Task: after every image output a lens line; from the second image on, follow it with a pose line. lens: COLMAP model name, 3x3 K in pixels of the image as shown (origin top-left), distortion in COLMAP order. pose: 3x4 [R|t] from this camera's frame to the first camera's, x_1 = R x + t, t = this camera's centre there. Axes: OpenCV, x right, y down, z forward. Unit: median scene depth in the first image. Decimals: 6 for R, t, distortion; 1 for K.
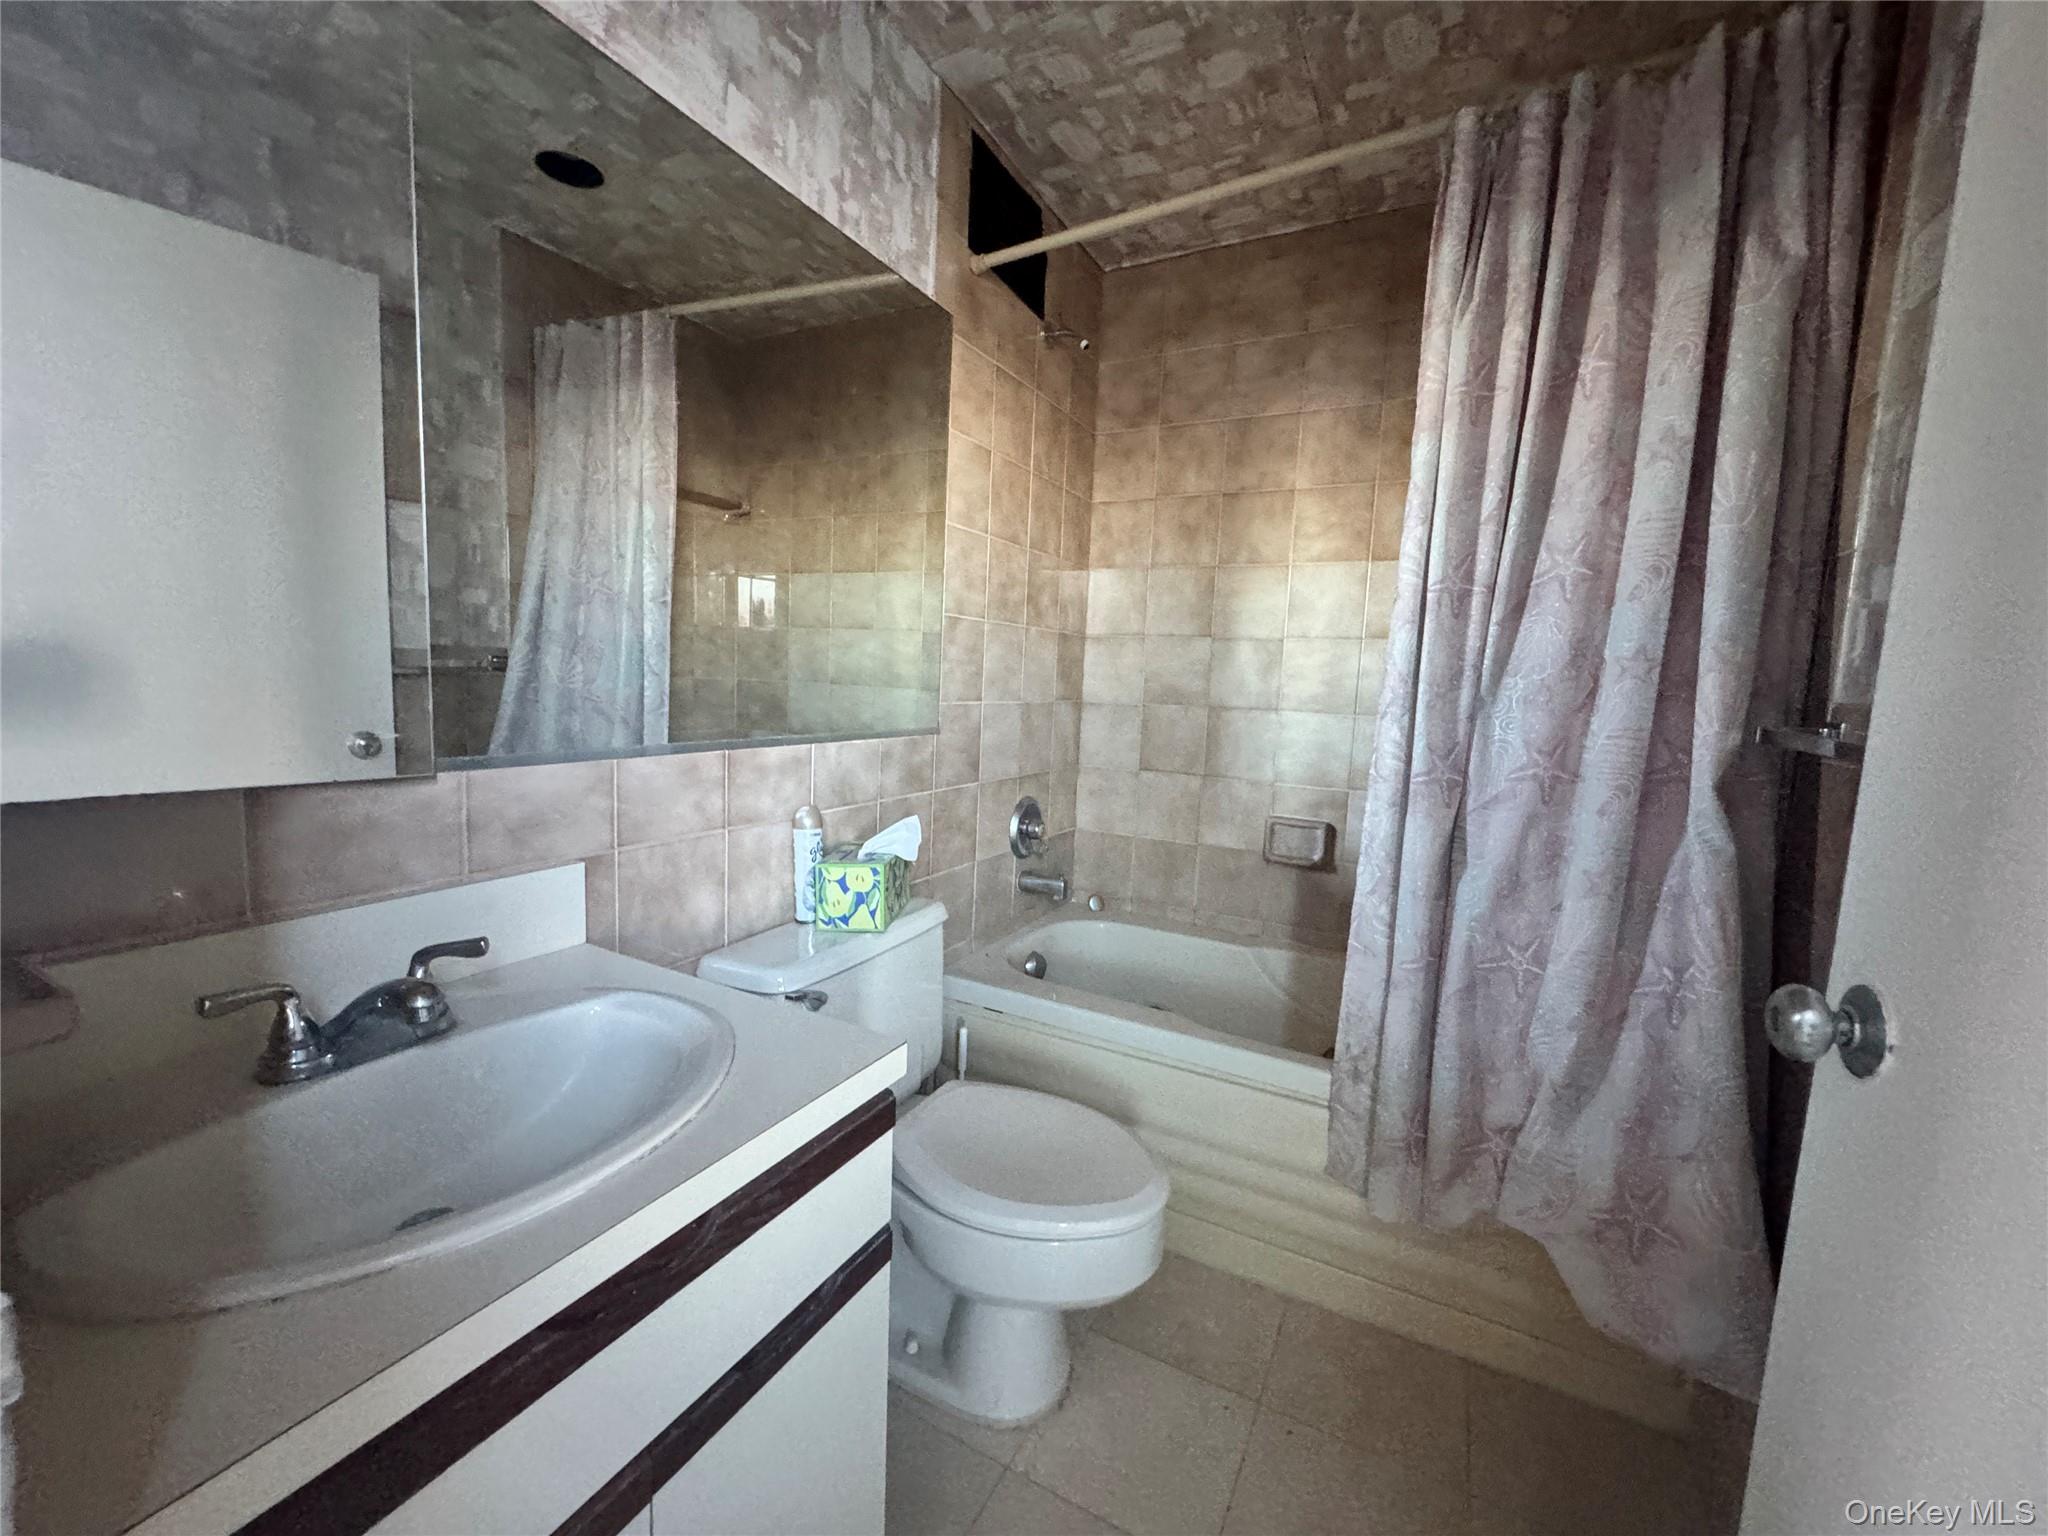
lens RADIAL K [[831.0, 0, 1024.7], [0, 831.0, 770.2], [0, 0, 1]] dist [0.001854, -0.000177]
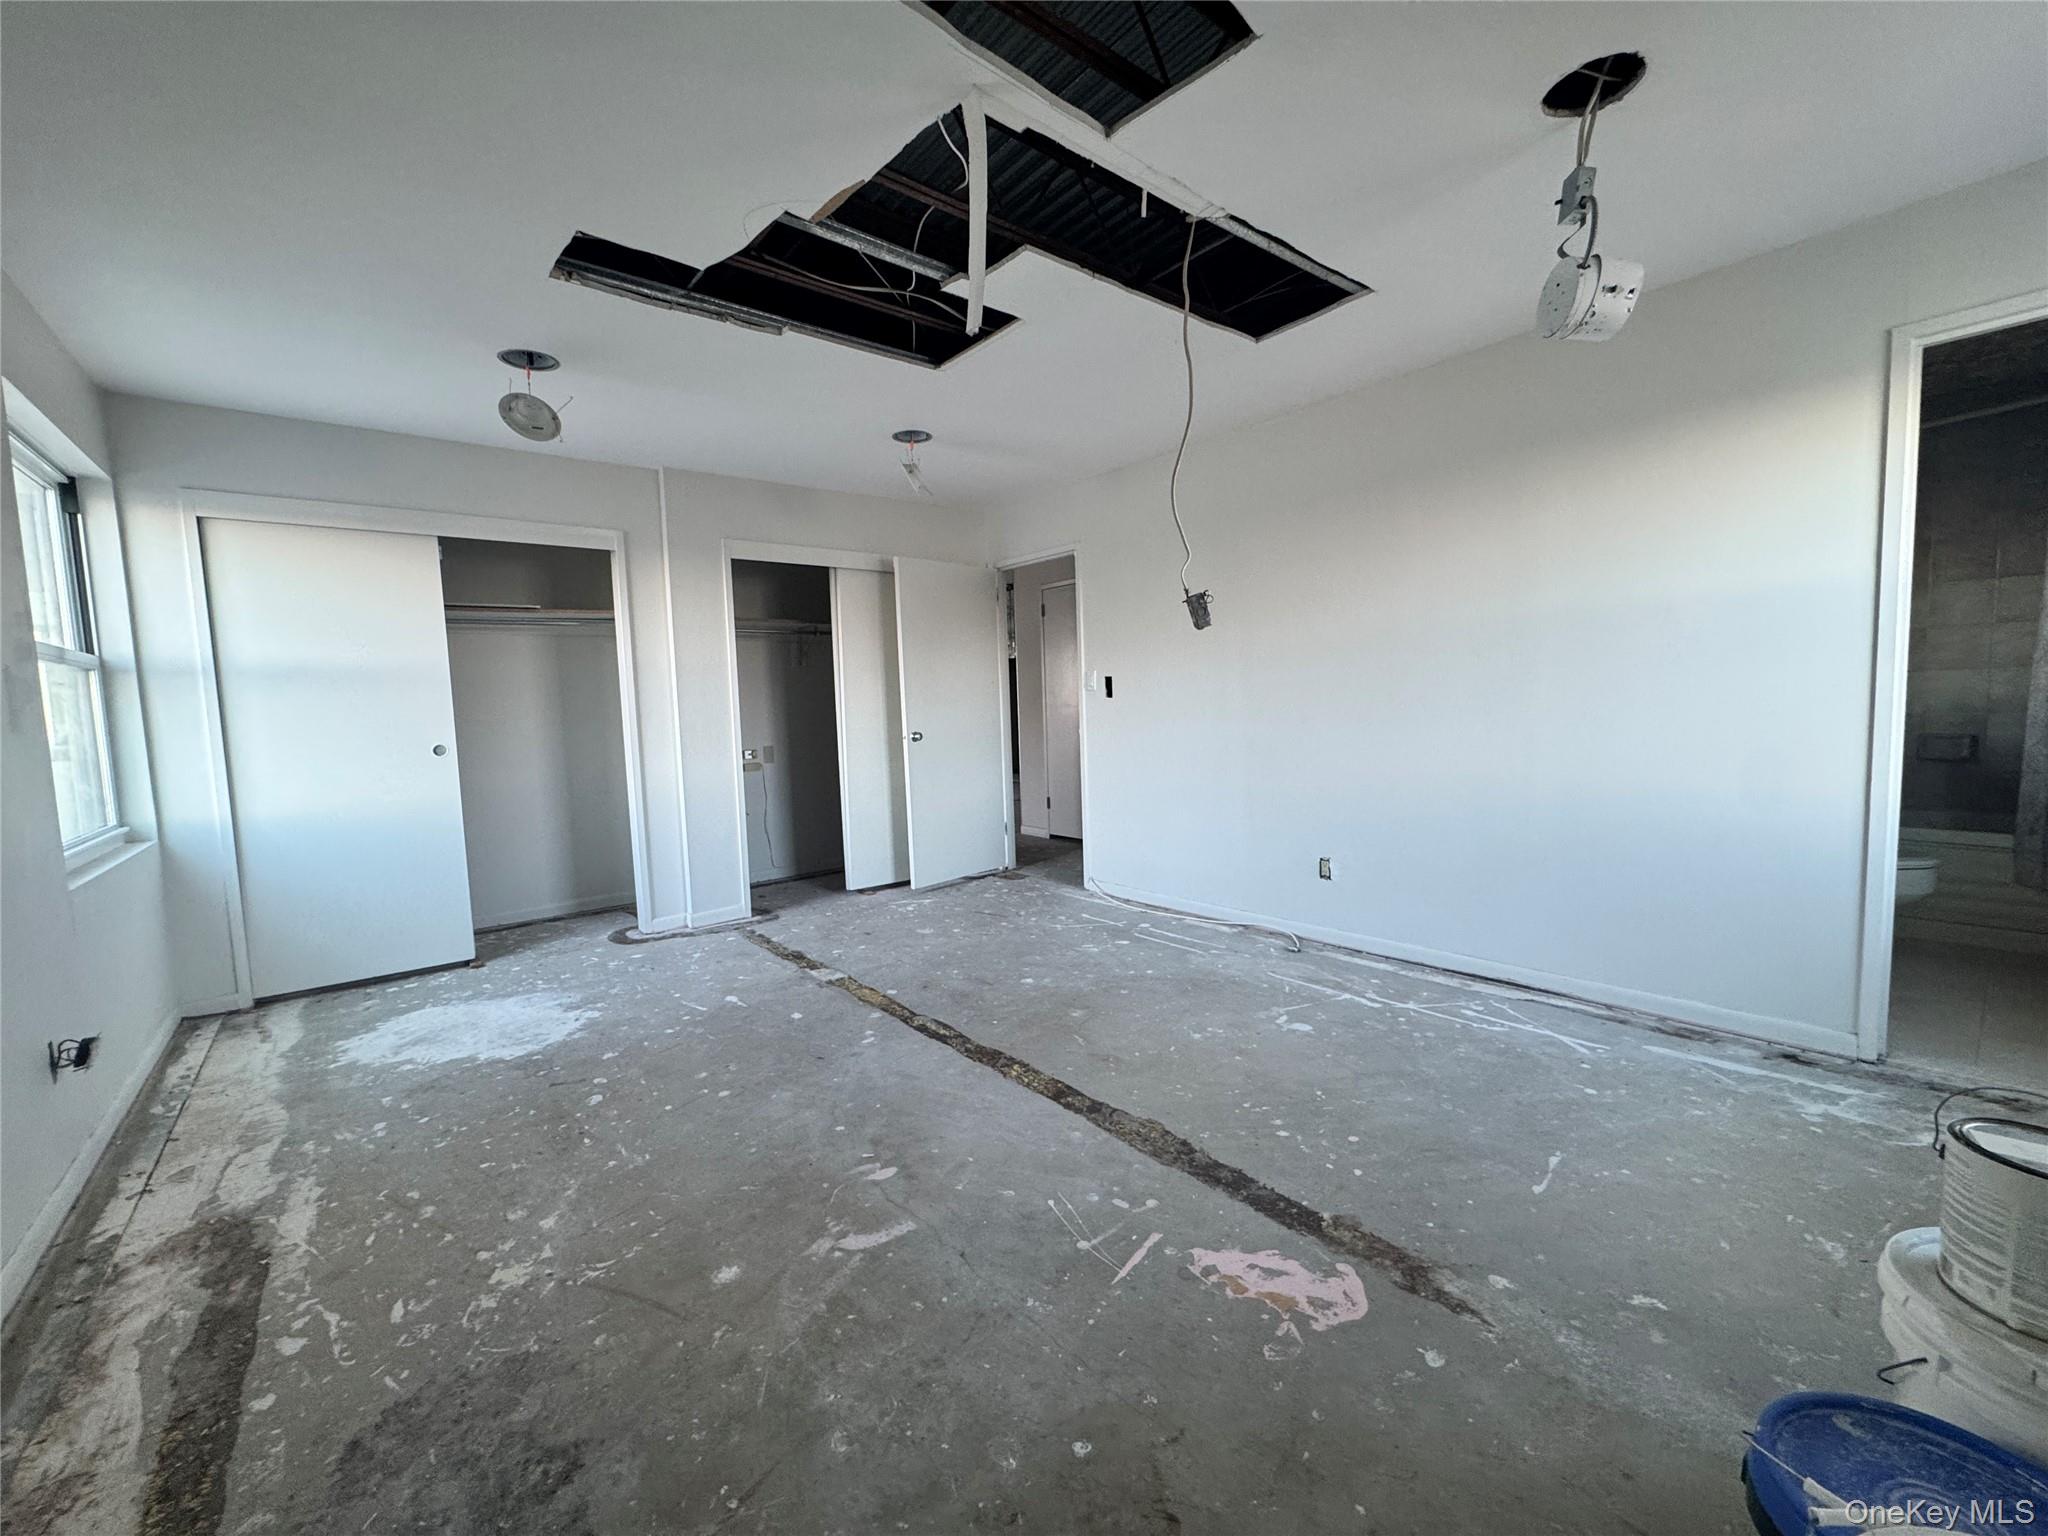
lens RADIAL K [[831.0, 0, 1025.6], [0, 831.0, 766.4], [0, 0, 1]] dist [0.001854, -0.000177]
pose [[0.920365, -0.050303, -0.387811, -0.747782], [0.037077, 0.998450, -0.041517, 0.128710], [0.389298, 0.023832, 0.920803, -1.294458]]
